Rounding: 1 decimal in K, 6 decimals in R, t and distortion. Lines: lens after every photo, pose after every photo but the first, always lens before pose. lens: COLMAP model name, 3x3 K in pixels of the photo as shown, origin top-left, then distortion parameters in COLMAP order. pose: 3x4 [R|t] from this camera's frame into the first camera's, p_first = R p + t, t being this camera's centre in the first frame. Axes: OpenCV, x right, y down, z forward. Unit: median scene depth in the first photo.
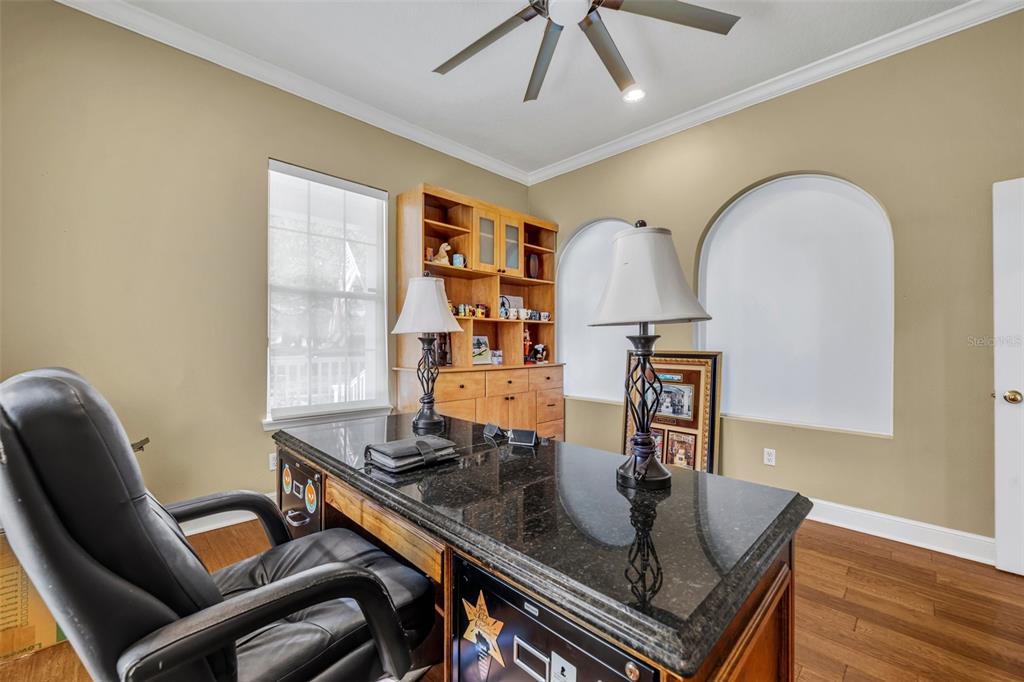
lens RADIAL K [[410.1, 0, 512.1], [0, 410.1, 345.7], [0, 0, 1]] dist [-0.000188, -0.000066]
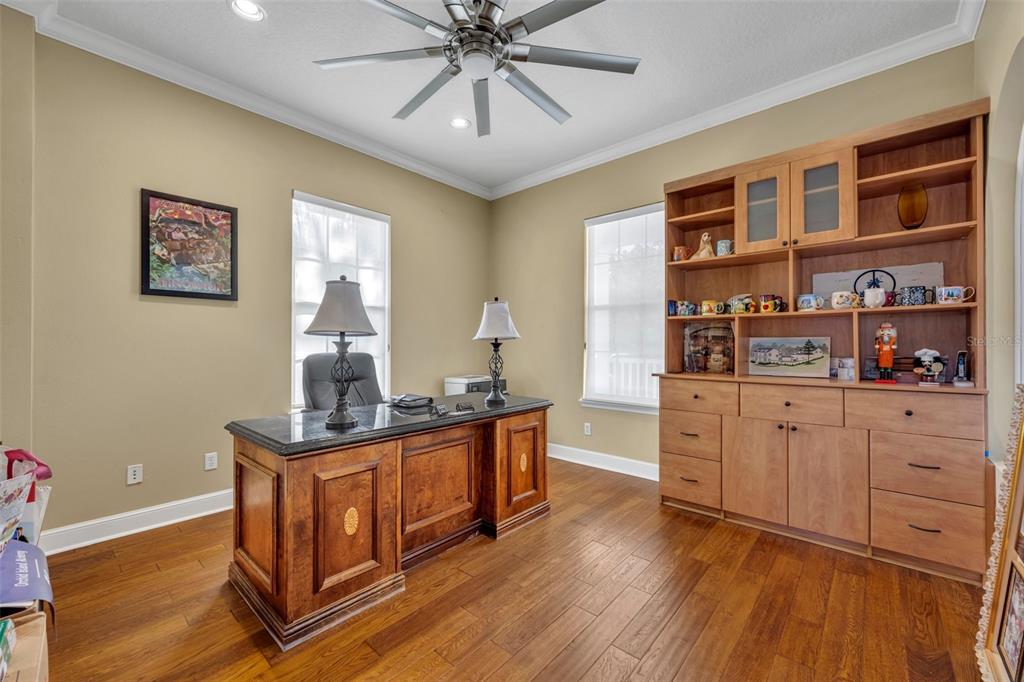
lens RADIAL K [[410.1, 0, 512.6], [0, 410.1, 340.1], [0, 0, 1]] dist [-0.000188, -0.000066]
pose [[0.069928, -0.013268, -0.997464, 0.650347], [-0.008685, 0.999866, -0.013909, -0.003930], [0.997514, 0.009636, 0.069803, 0.500685]]
